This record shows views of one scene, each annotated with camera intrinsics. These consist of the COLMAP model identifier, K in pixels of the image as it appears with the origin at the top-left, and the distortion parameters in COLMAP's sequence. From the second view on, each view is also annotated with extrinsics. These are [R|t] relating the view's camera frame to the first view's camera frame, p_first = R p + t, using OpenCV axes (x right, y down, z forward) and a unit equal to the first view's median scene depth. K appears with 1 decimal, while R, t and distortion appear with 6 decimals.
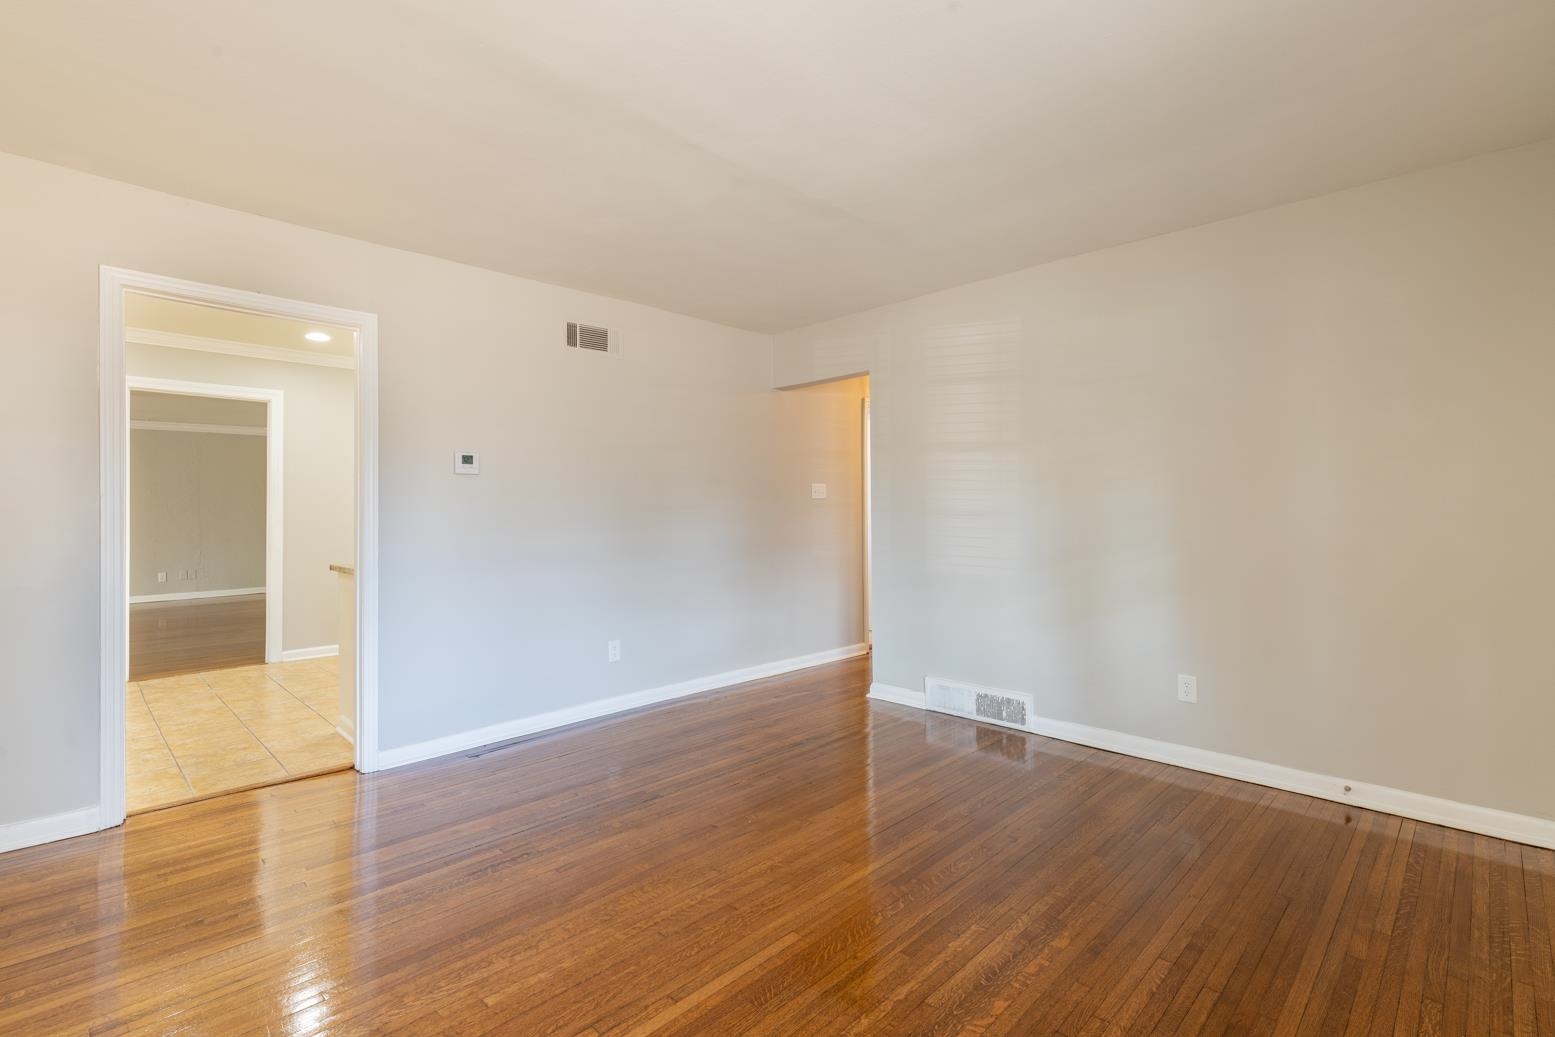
lens RADIAL K [[720.0, 0, 775.3], [0, 720.0, 494.6], [0, 0, 1]] dist [-0.000101, -0.000286]
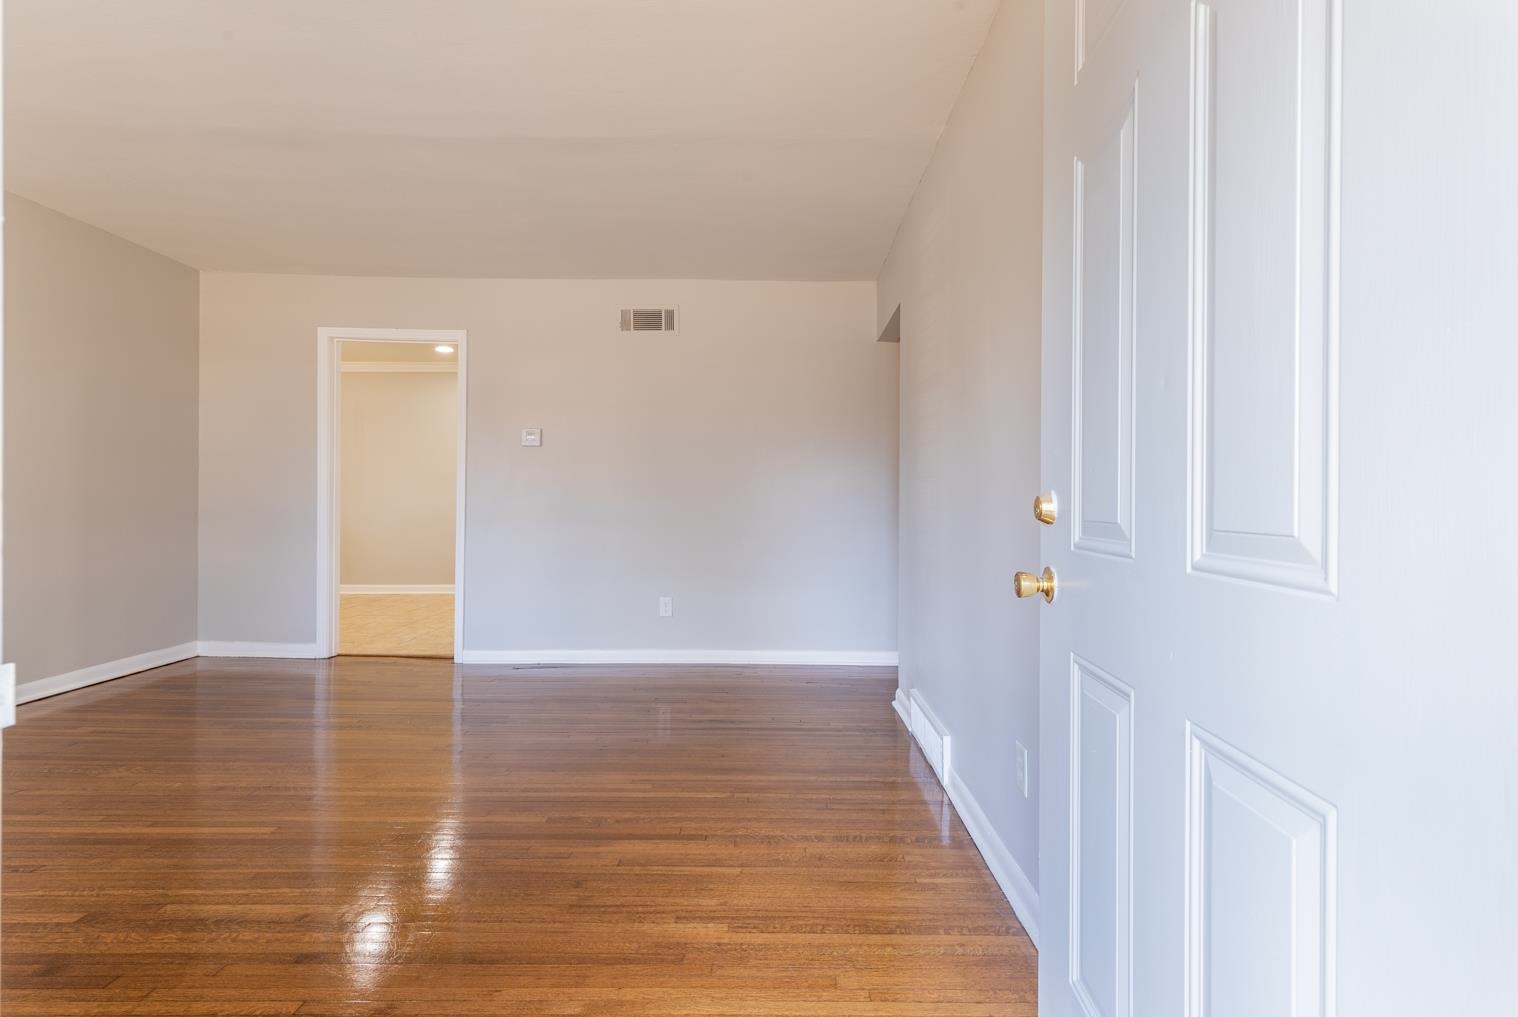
lens RADIAL K [[689.9, 0, 764.2], [0, 689.9, 511.2], [0, 0, 1]] dist [0.002389, -0.000080]
pose [[0.705578, 0.011696, -0.708536, 0.740888], [0.003903, 0.999784, 0.020391, 0.063953], [0.708621, -0.017152, 0.705380, 0.455058]]
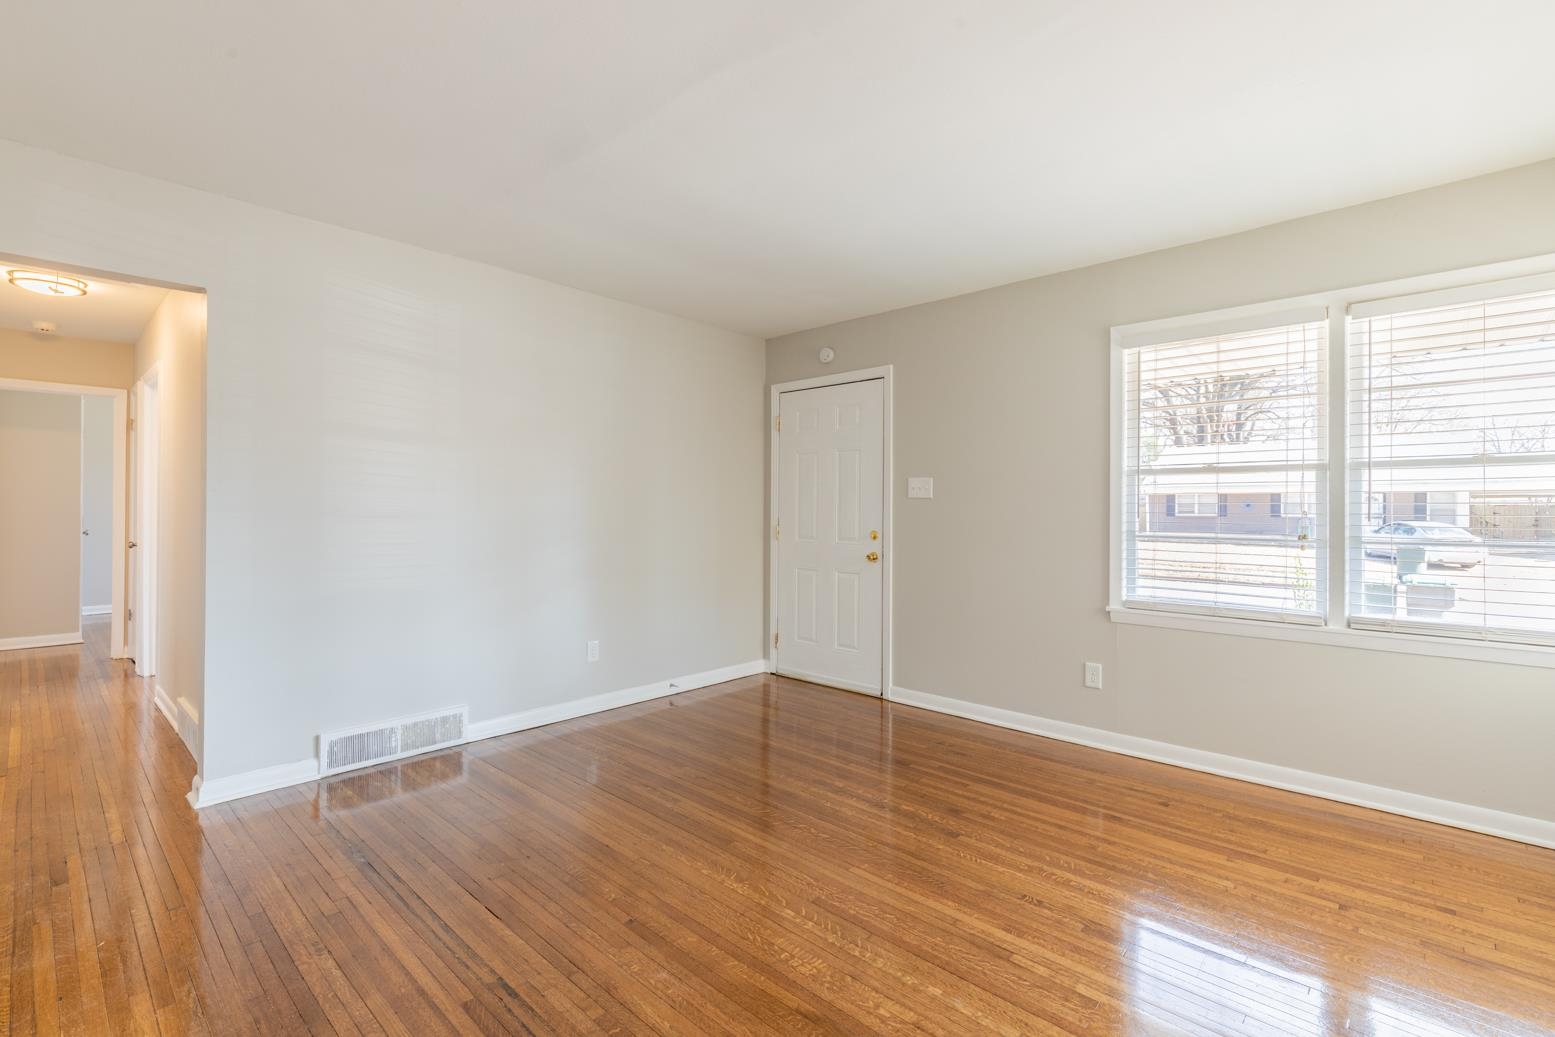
lens RADIAL K [[701.2, 0, 781.7], [0, 701.2, 506.7], [0, 0, 1]] dist [0.000879, -0.000021]
pose [[-0.038336, 0.011228, 0.999202, -0.647444], [-0.024102, 0.999636, -0.012158, 0.017990], [-0.998974, -0.024549, -0.038052, 0.673299]]
